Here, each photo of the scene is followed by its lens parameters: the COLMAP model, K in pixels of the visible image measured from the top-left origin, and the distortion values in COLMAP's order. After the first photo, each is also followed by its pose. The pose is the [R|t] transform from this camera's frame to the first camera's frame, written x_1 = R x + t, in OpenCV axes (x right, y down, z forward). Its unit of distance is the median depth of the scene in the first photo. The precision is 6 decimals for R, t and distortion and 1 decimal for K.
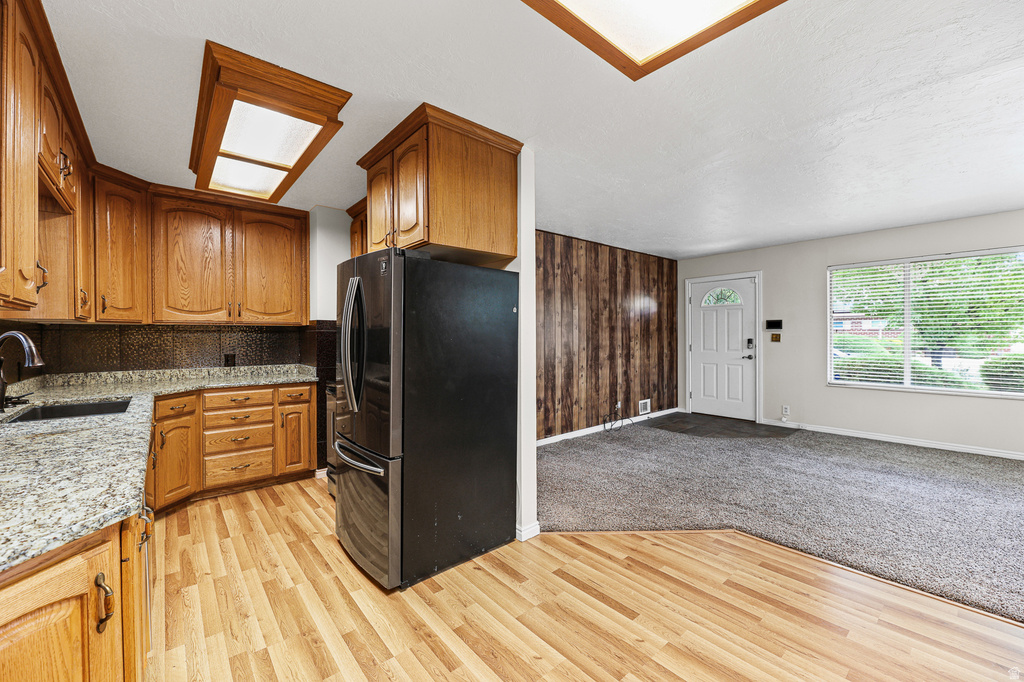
lens RADIAL K [[417.1, 0, 508.7], [0, 417.1, 338.3], [0, 0, 1]] dist [-0.005488, -0.000691]
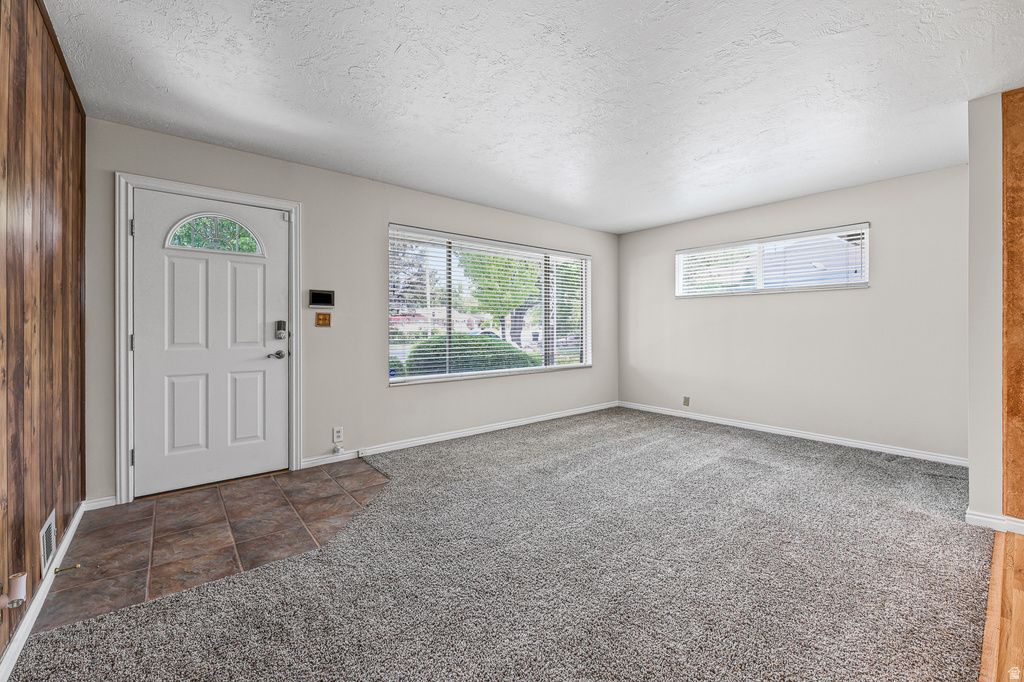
lens RADIAL K [[415.1, 0, 512.9], [0, 415.1, 330.1], [0, 0, 1]] dist [-0.005024, -0.000600]
pose [[0.020224, 0.001802, 0.999794, 0.046012], [0.007489, 0.999970, -0.001954, 0.019115], [-0.999767, 0.007527, 0.020210, 0.797405]]
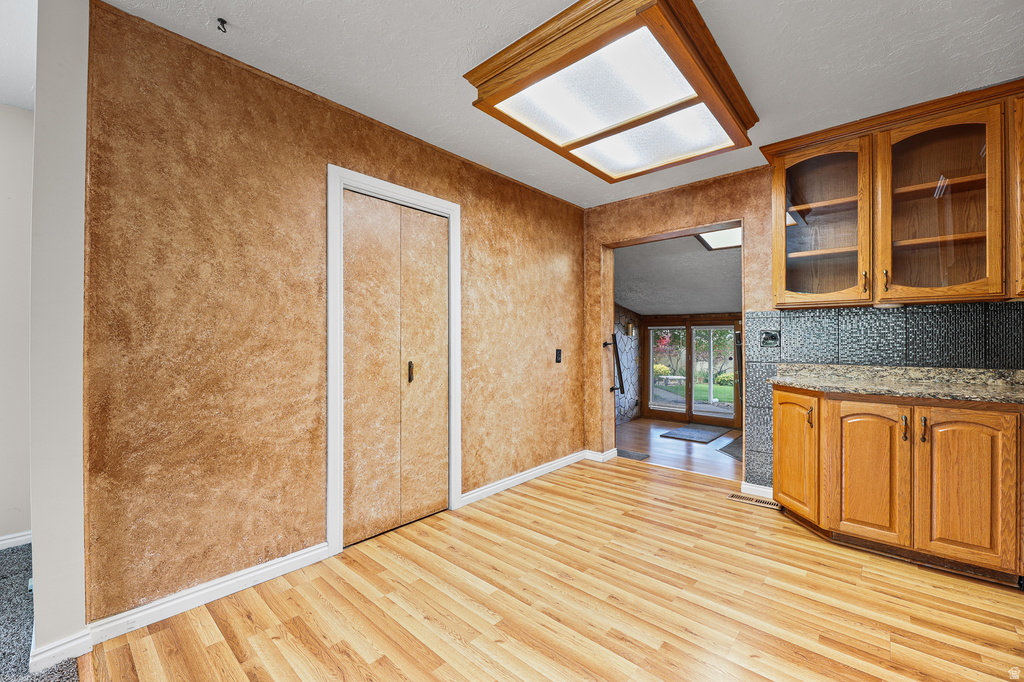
lens RADIAL K [[417.1, 0, 508.7], [0, 417.1, 338.3], [0, 0, 1]] dist [-0.005488, -0.000691]
pose [[-0.991867, 0.005586, -0.127158, 0.240493], [0.005892, 0.999981, -0.002032, 0.017213], [0.127144, -0.002765, -0.991880, 0.607501]]
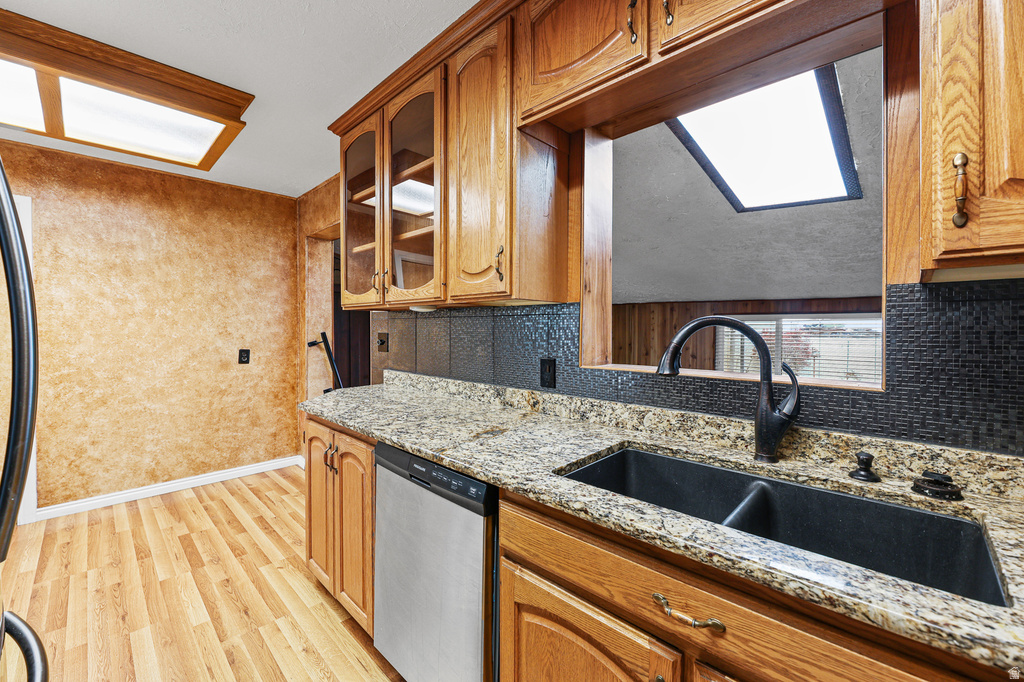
lens RADIAL K [[415.1, 0, 512.9], [0, 415.1, 330.1], [0, 0, 1]] dist [-0.005024, -0.000600]
pose [[-0.995634, 0.004001, -0.093260, -0.332548], [0.003042, 0.999941, 0.010422, -0.002313], [0.093296, 0.010093, -0.995587, 0.610741]]
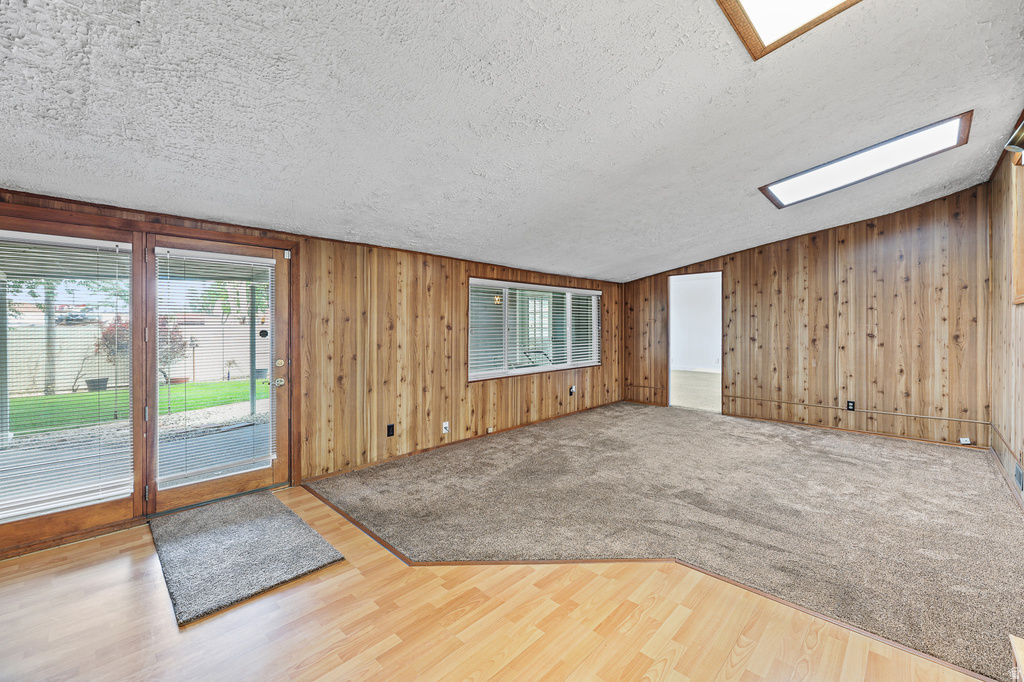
lens RADIAL K [[418.2, 0, 514.7], [0, 418.2, 325.8], [0, 0, 1]] dist [-0.000721, -0.000182]
pose [[0.093726, 0.007861, -0.995567, -0.028756], [-0.002610, 0.999967, 0.007650, 0.071251], [0.995595, 0.001881, 0.093743, -0.401045]]
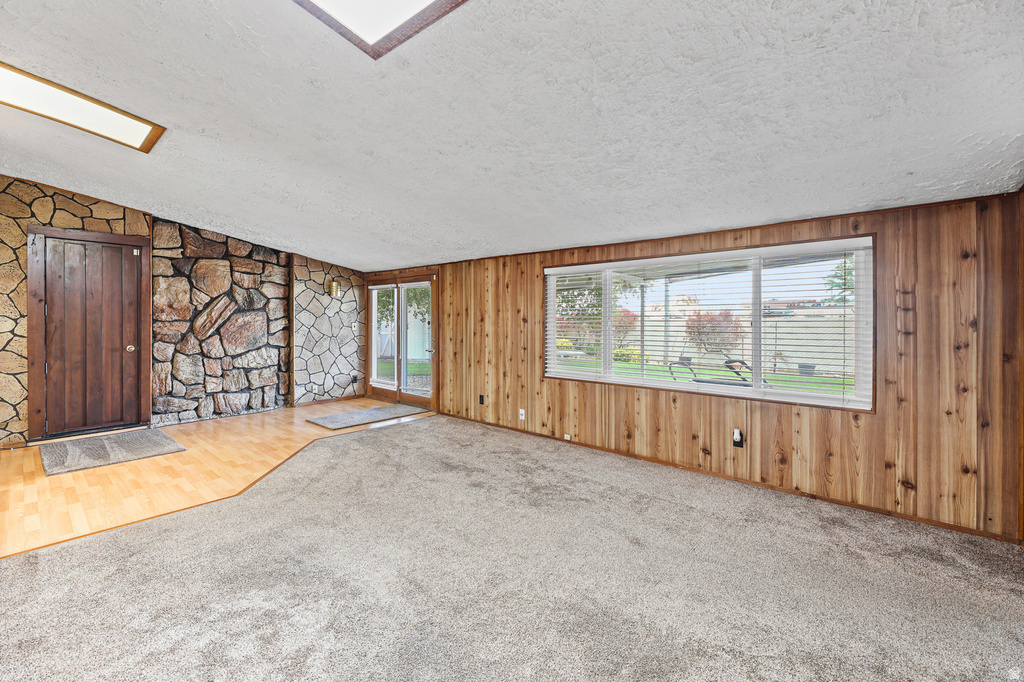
lens RADIAL K [[421.1, 0, 512.1], [0, 421.1, 319.1], [0, 0, 1]] dist [-0.000928, -0.000203]
pose [[-0.988240, 0.007913, -0.152703, -0.751387], [0.007344, 0.999964, 0.004286, 0.075073], [0.152732, 0.003114, -0.988263, 0.461744]]
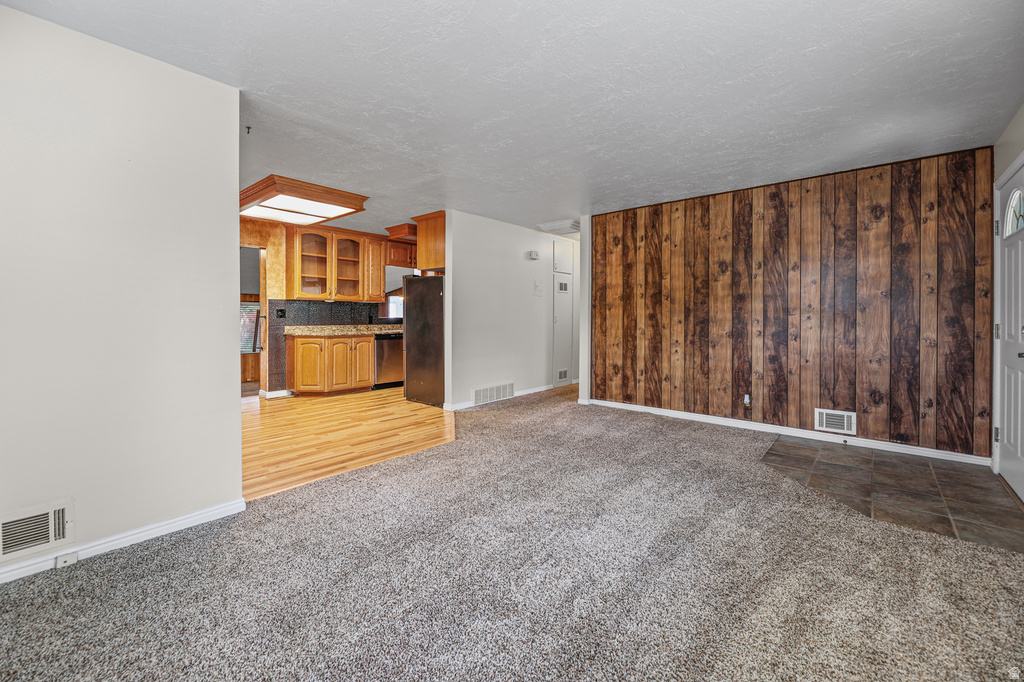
lens RADIAL K [[421.1, 0, 512.1], [0, 421.1, 319.1], [0, 0, 1]] dist [-0.000928, -0.000203]
pose [[0.147742, 0.013978, -0.988927, 1.050254], [-0.010285, 0.999868, 0.012596, 0.012128], [0.988973, 0.008310, 0.147866, 0.522862]]
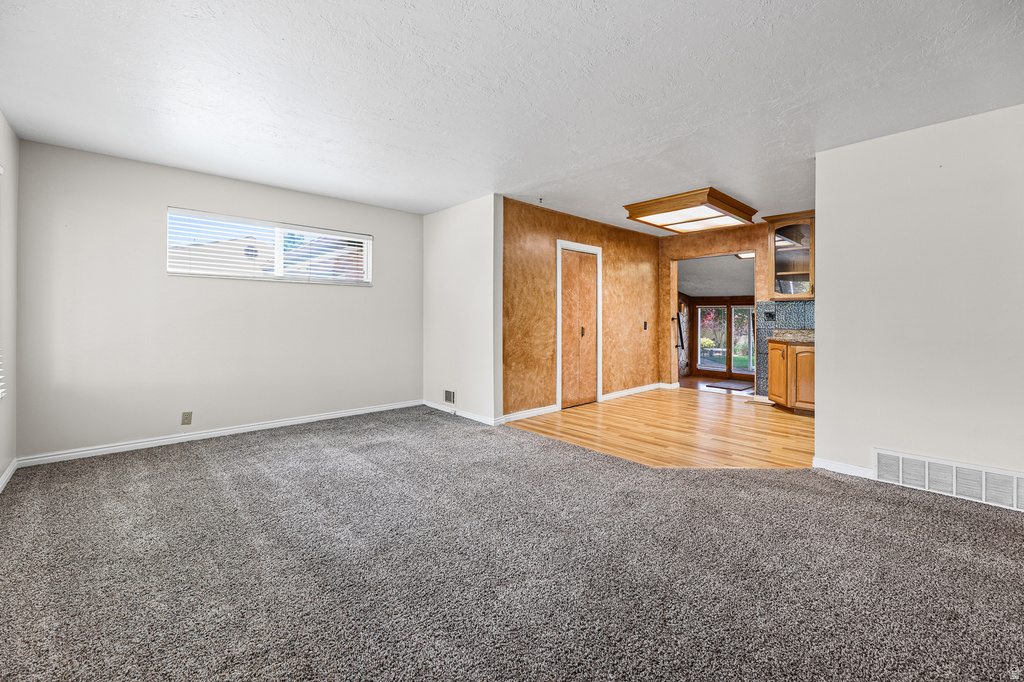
lens RADIAL K [[419.5, 0, 504.8], [0, 419.5, 313.9], [0, 0, 1]] dist [-0.003243, -0.000128]
pose [[-0.999497, 0.003055, -0.031565, 0.532465], [0.003071, 0.999995, -0.000474, 0.010913], [0.031563, -0.000571, -0.999502, 1.157333]]
